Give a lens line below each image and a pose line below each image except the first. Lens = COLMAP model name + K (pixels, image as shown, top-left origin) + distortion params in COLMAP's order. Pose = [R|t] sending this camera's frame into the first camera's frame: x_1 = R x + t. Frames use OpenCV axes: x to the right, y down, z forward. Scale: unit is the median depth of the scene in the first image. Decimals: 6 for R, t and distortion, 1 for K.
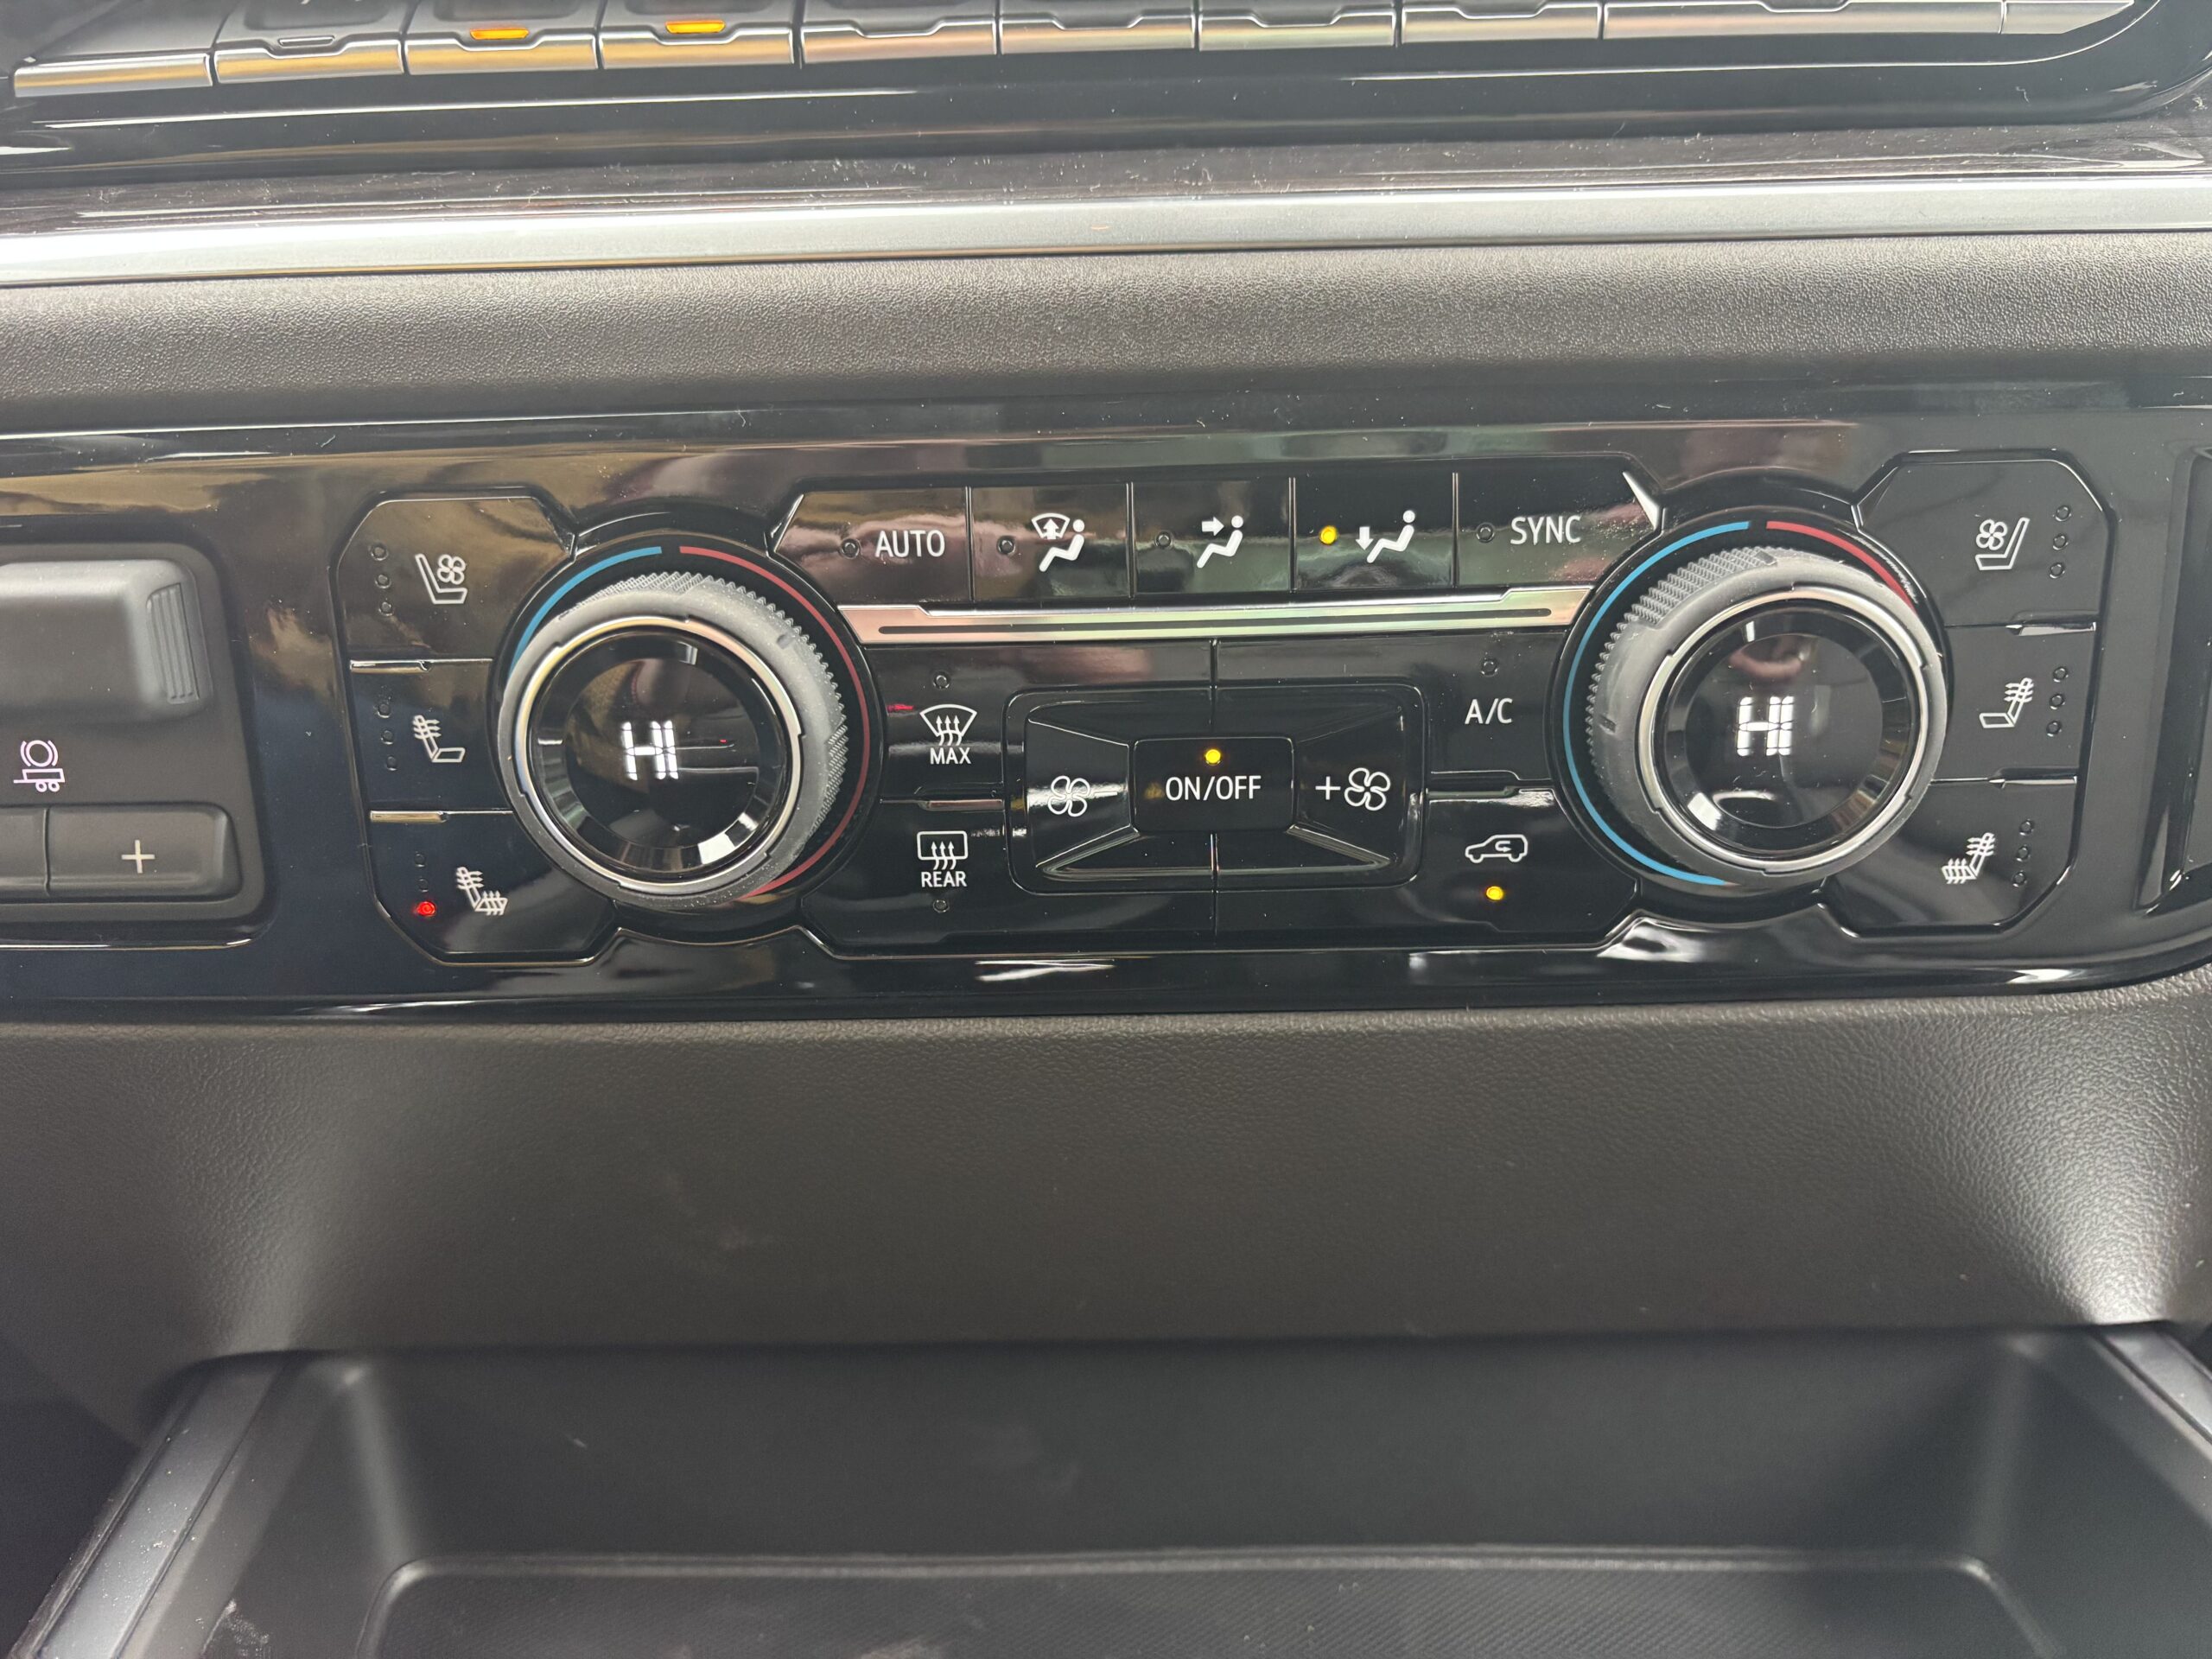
lens RADIAL K [[1723.9, 0, 1052.6], [0, 1723.9, 821.2], [0, 0, 1]] dist [0.065057, -0.080801]
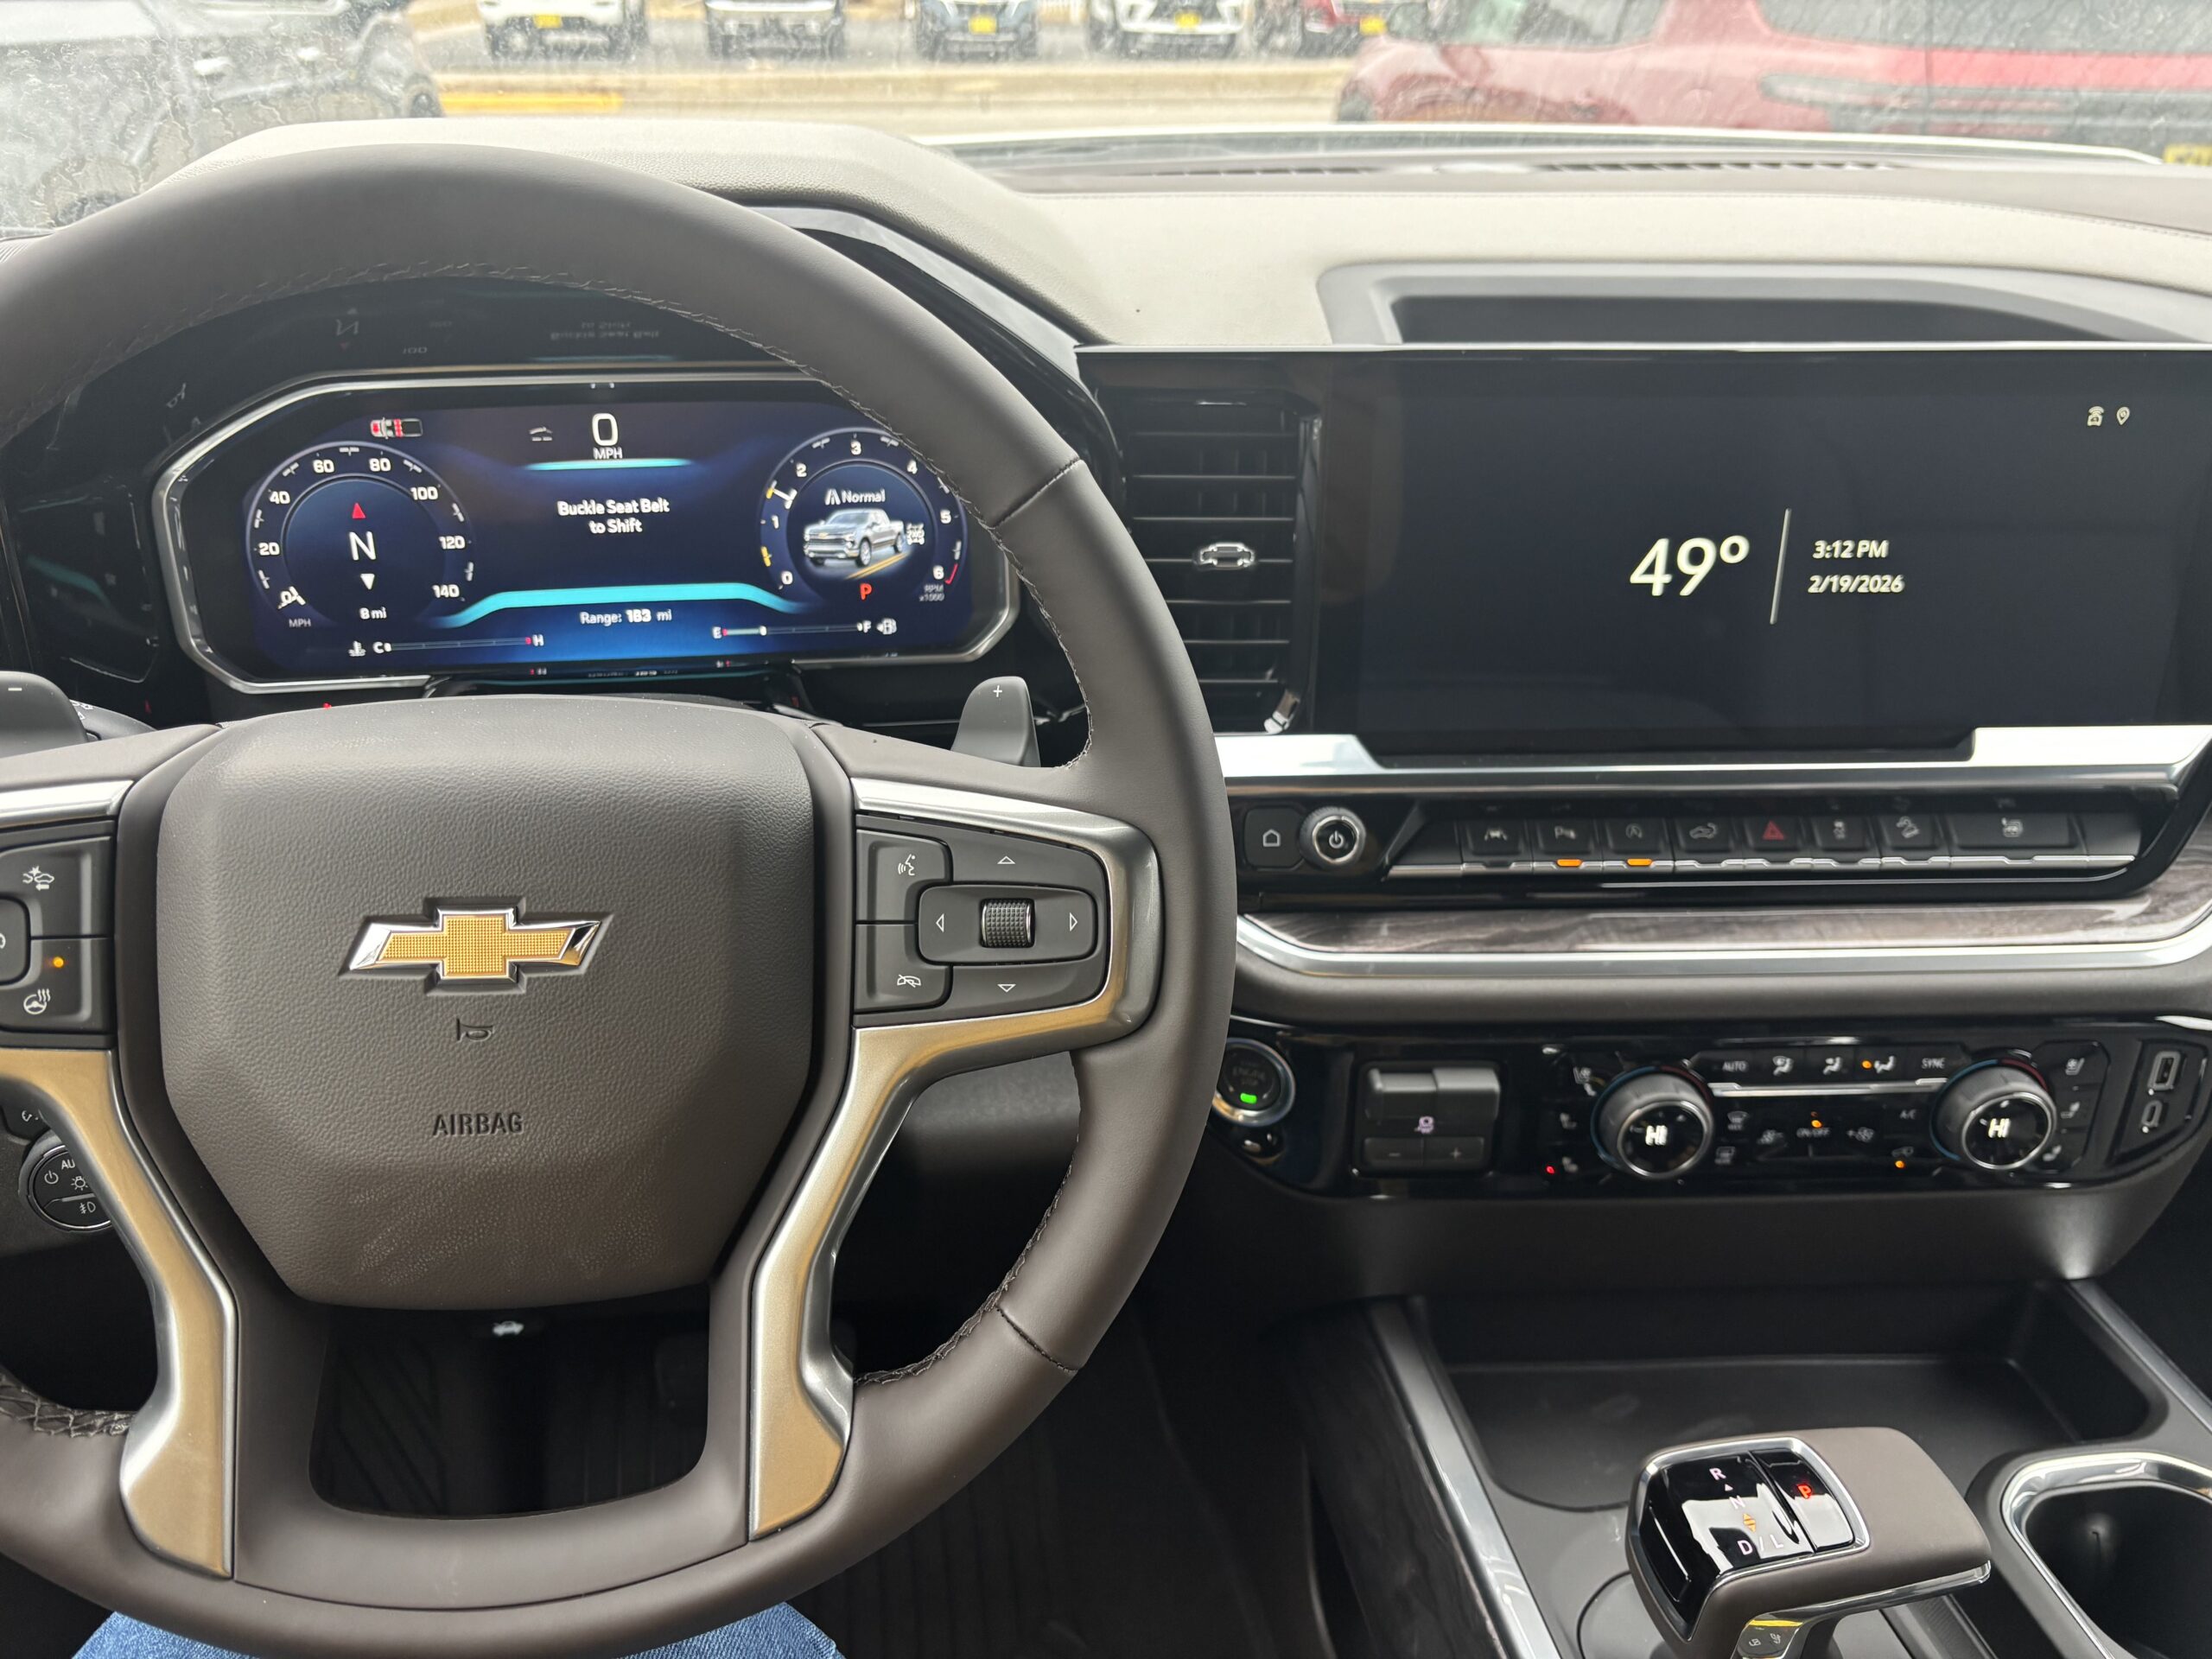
lens RADIAL K [[1684.9, 0, 1106.0], [0, 1684.9, 829.5], [0, 0, 1]] dist [-0.073161, 0.157835]
pose [[0.997992, 0.004082, 0.063215, -1.376900], [-0.012777, 0.990384, 0.137755, -0.963993], [-0.062045, -0.138286, 0.988447, -1.803958]]
